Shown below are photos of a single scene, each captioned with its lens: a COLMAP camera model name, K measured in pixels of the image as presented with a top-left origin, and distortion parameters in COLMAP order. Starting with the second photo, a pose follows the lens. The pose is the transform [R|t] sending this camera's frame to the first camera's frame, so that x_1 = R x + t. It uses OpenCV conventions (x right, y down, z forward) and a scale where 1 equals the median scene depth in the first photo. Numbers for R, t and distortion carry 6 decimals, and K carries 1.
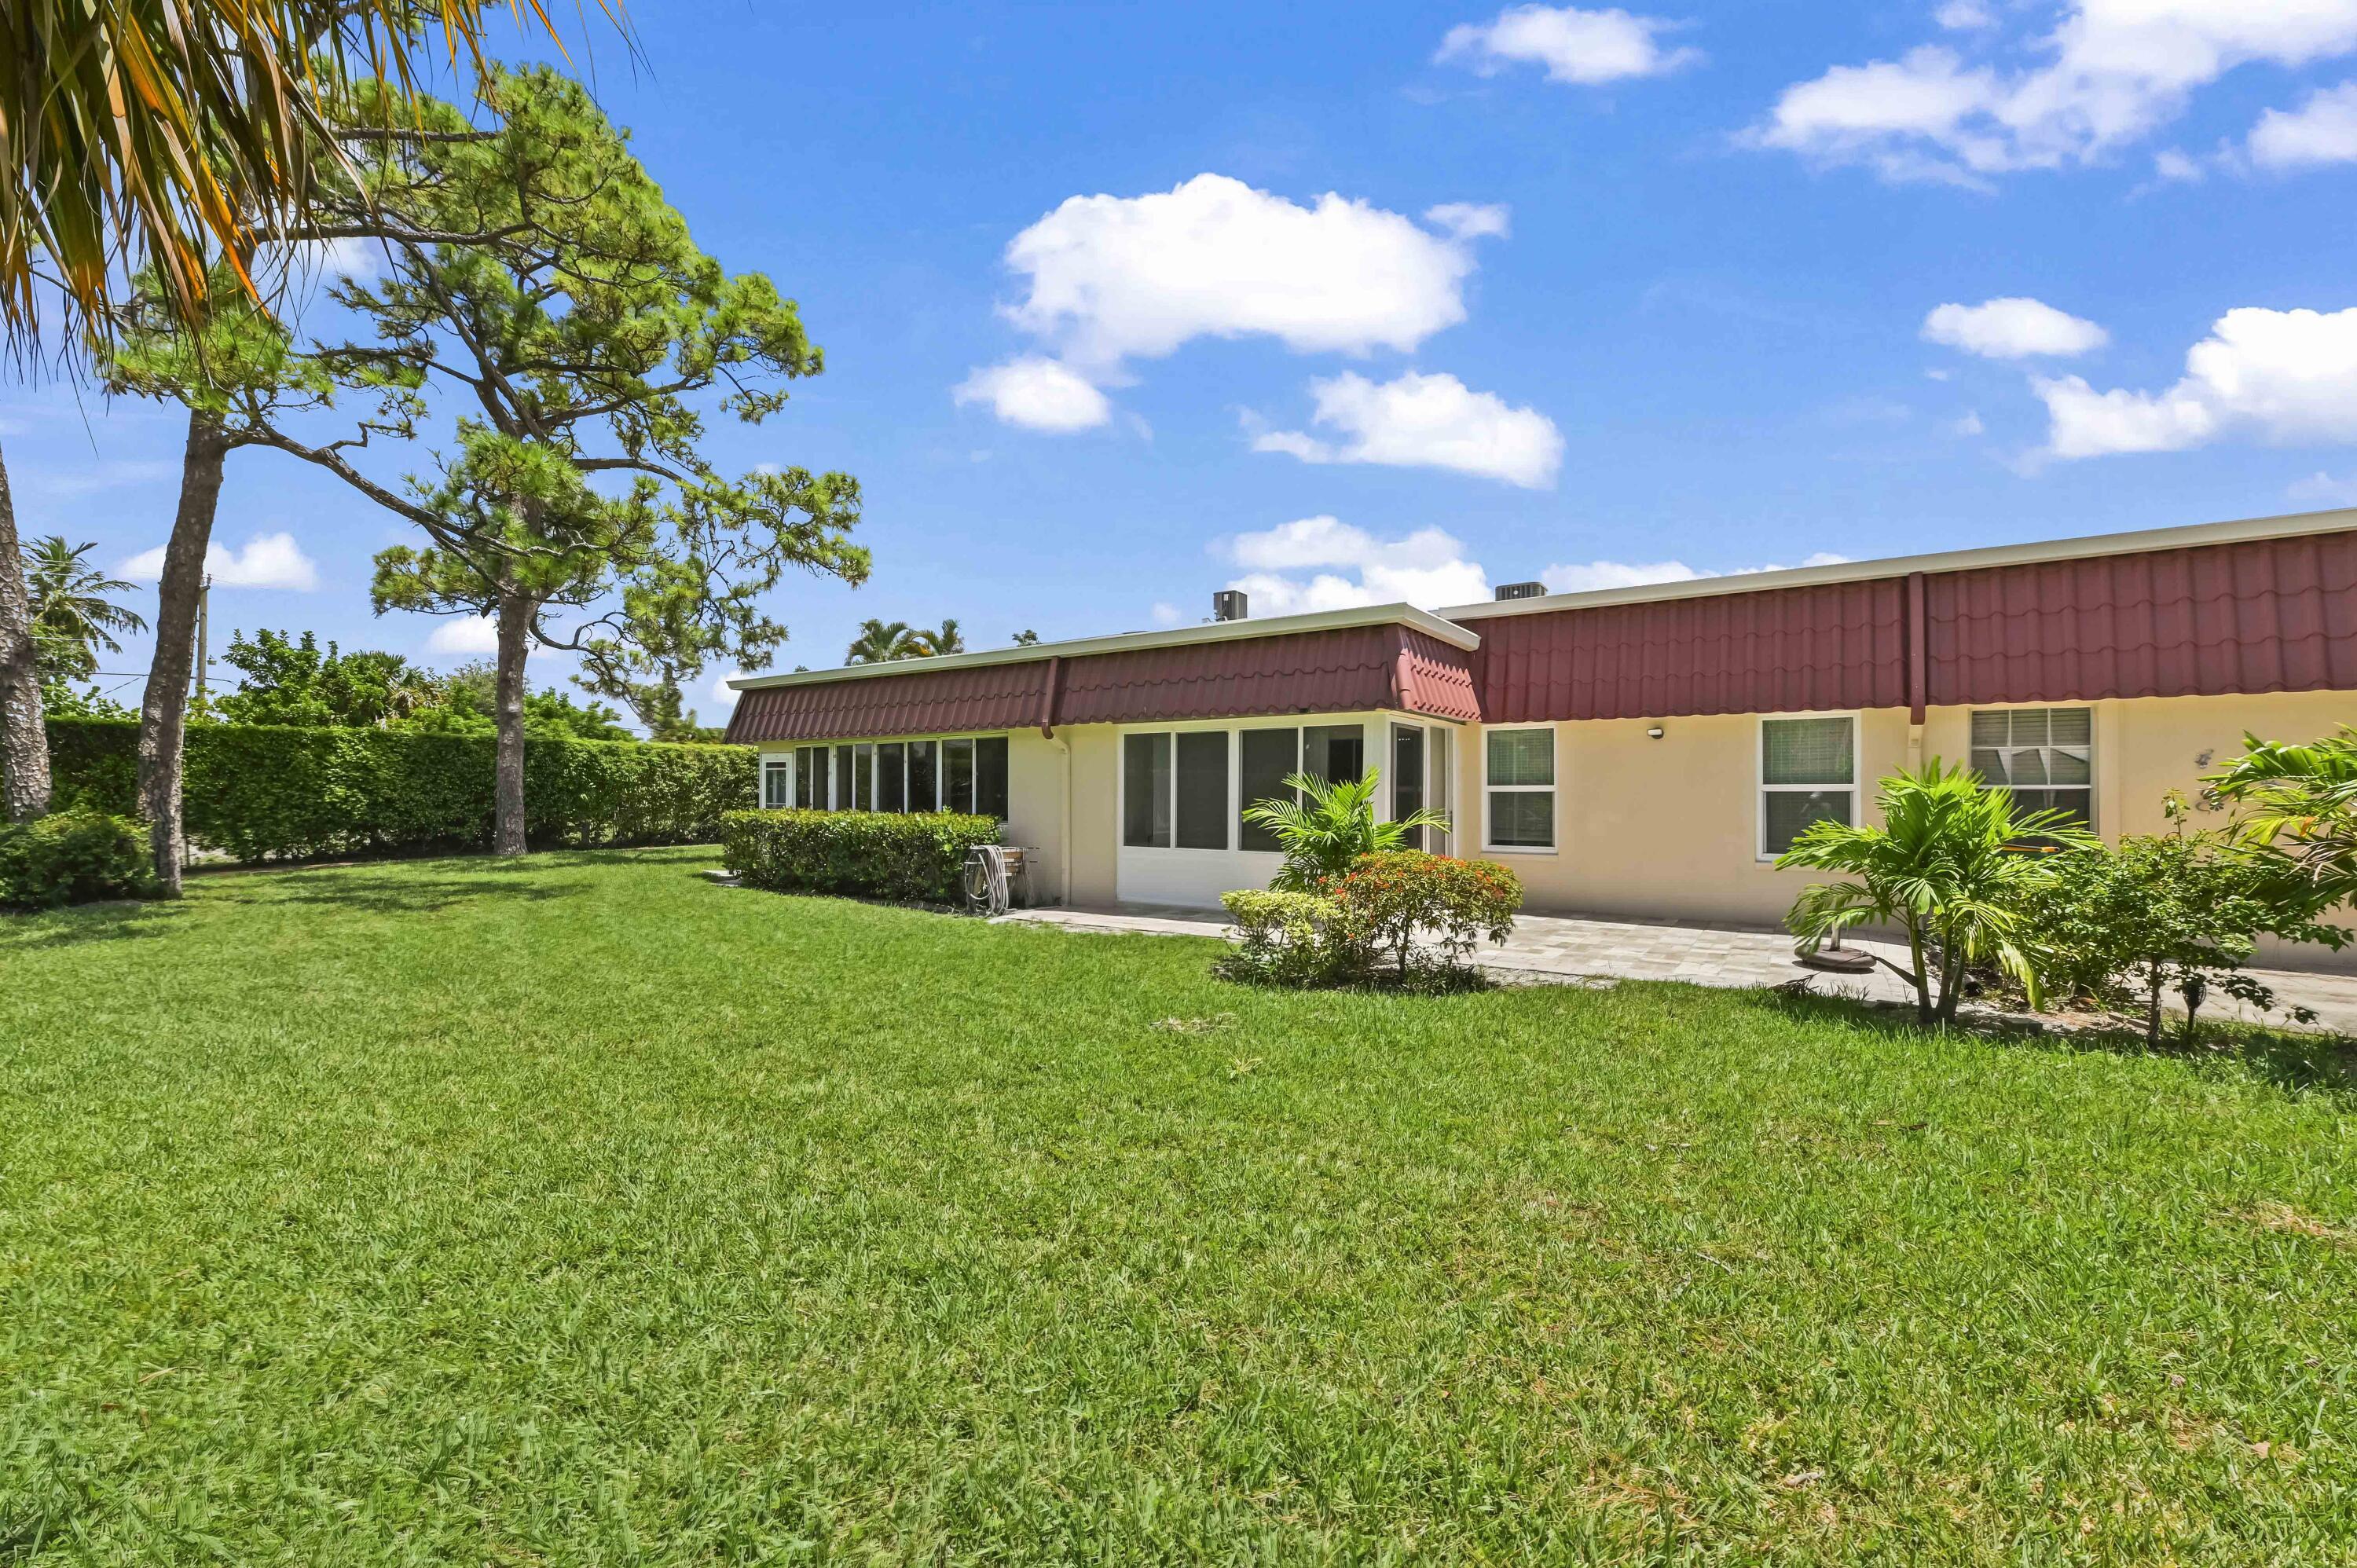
lens RADIAL K [[957.5, 0, 1181.7], [0, 957.5, 791.7], [0, 0, 1]] dist [0.000780, 0.000860]
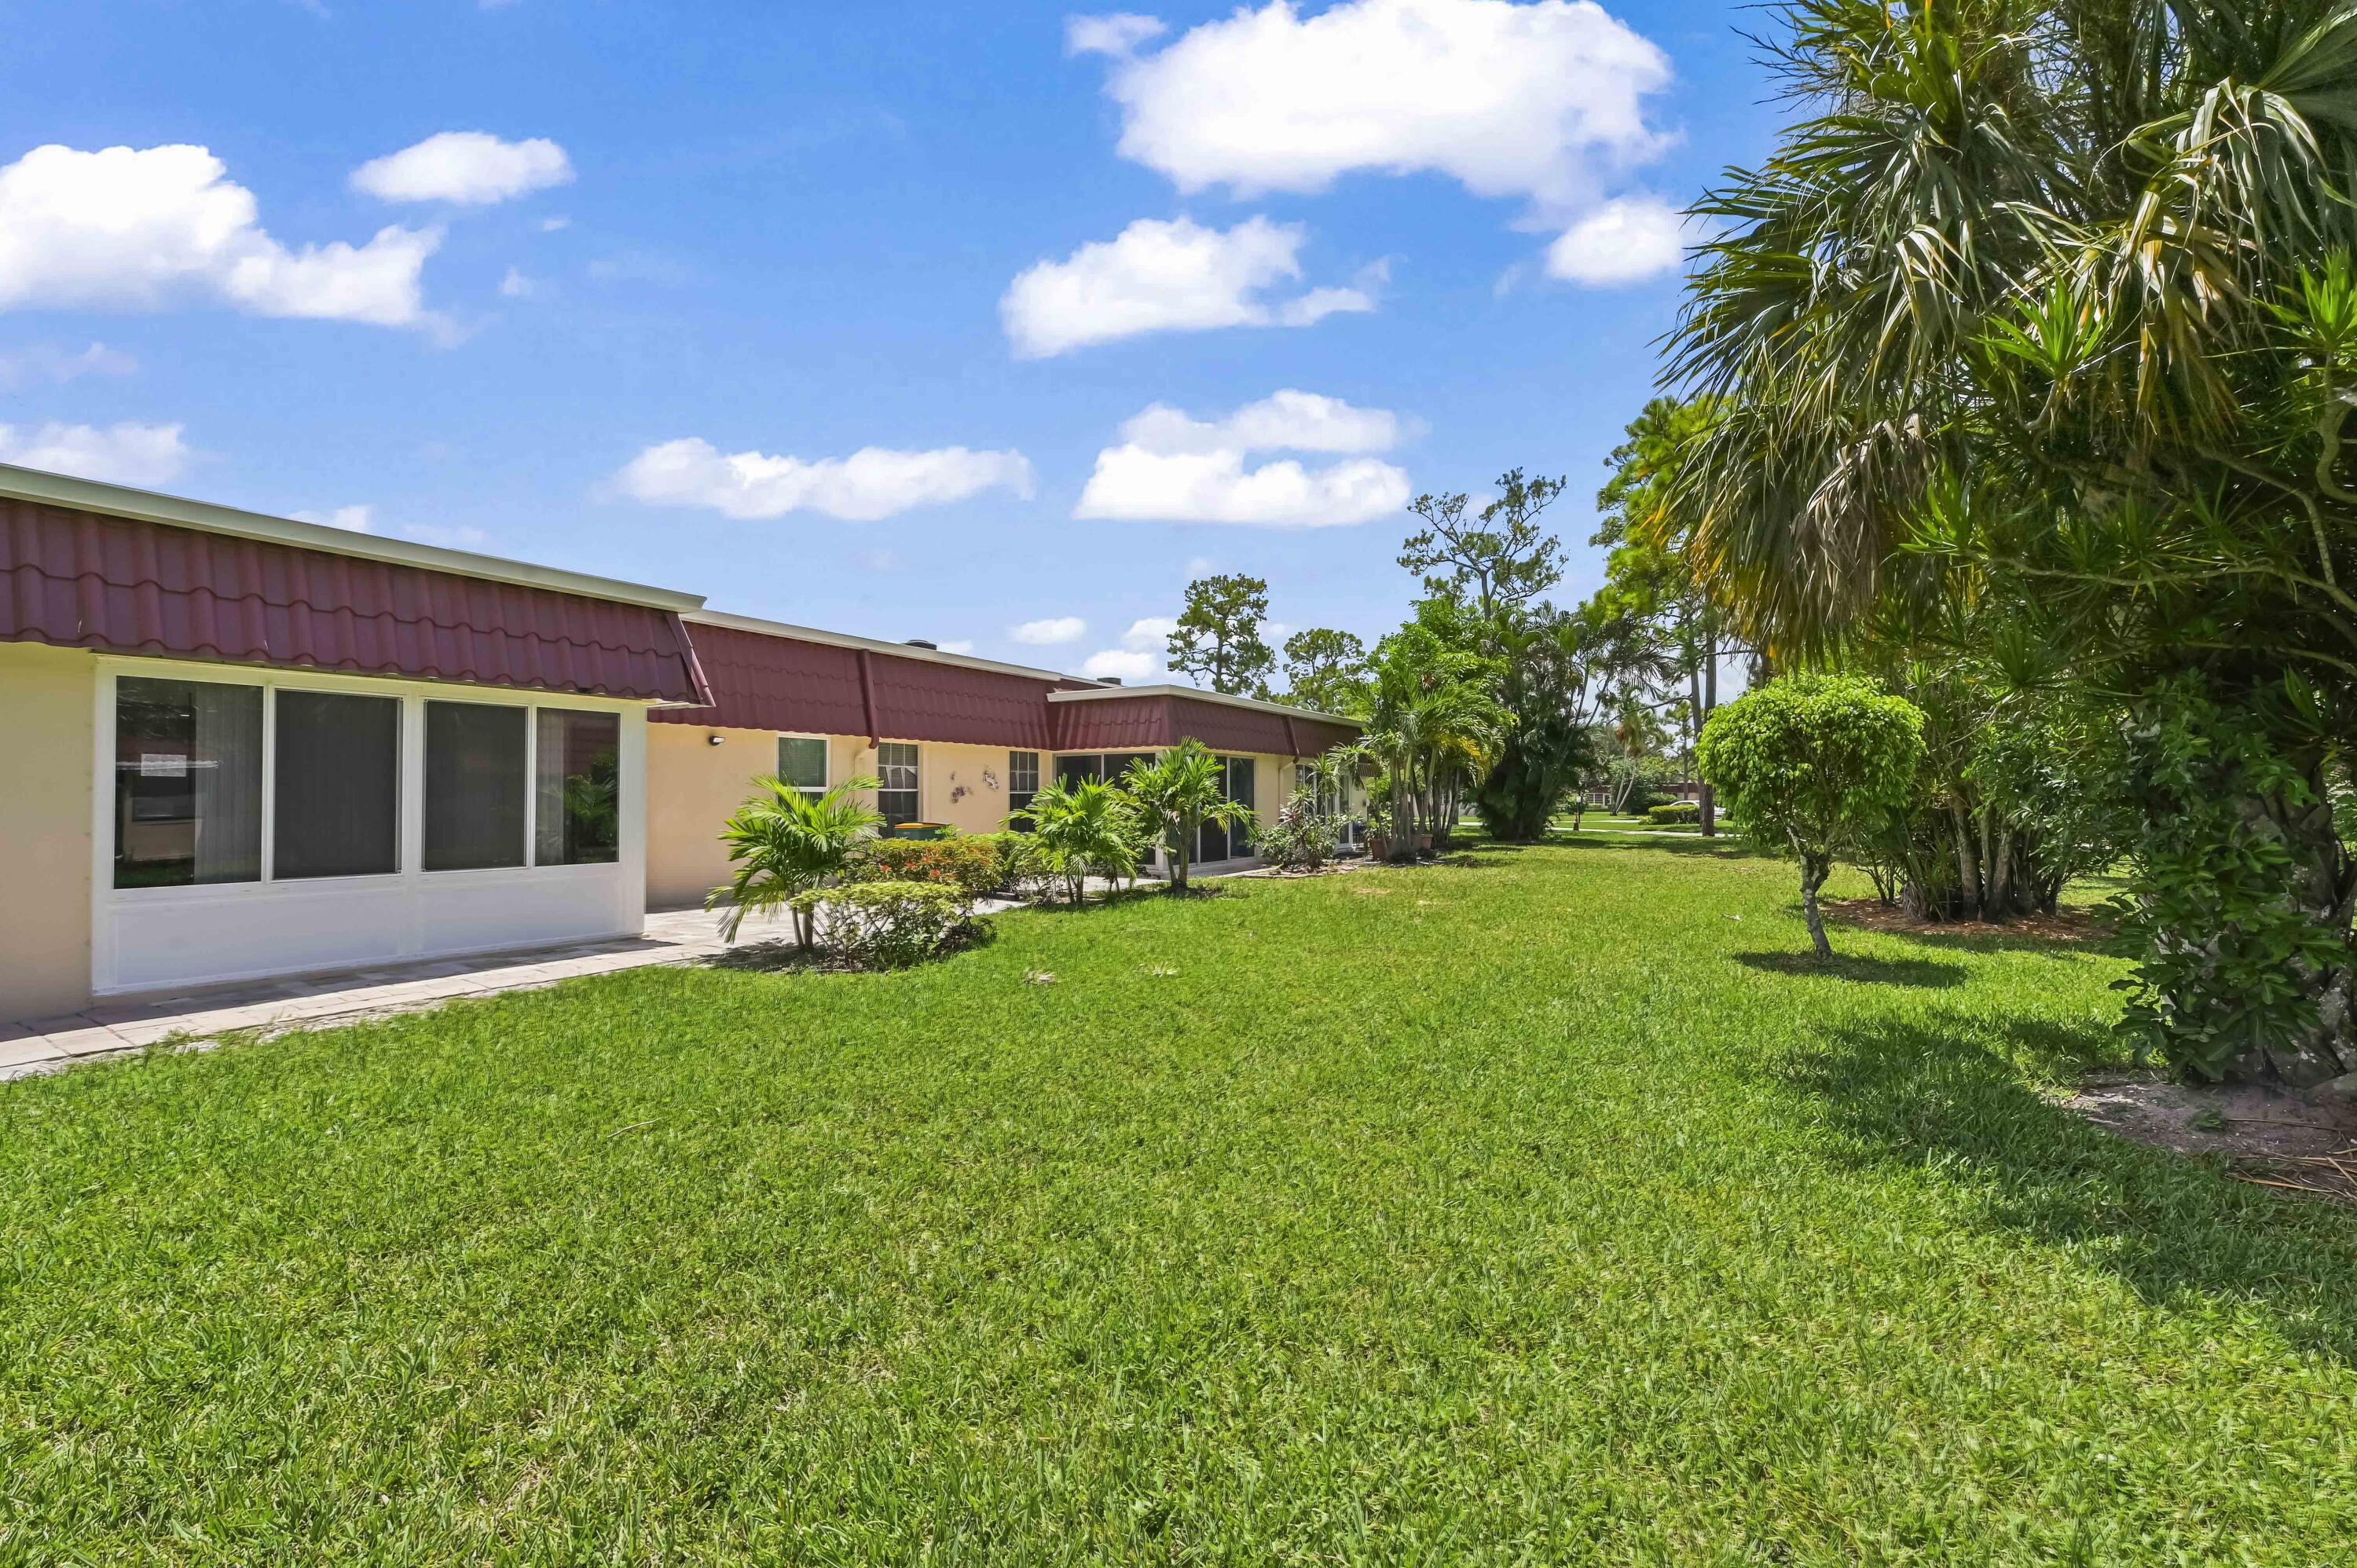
lens RADIAL K [[957.5, 0, 1181.5], [0, 957.5, 784.6], [0, 0, 1]] dist [0.000780, 0.000860]
pose [[-0.045650, 0.014045, 0.998859, -0.659266], [-0.002516, 0.999896, -0.014174, 0.006086], [-0.998954, -0.003161, -0.045610, 0.481896]]
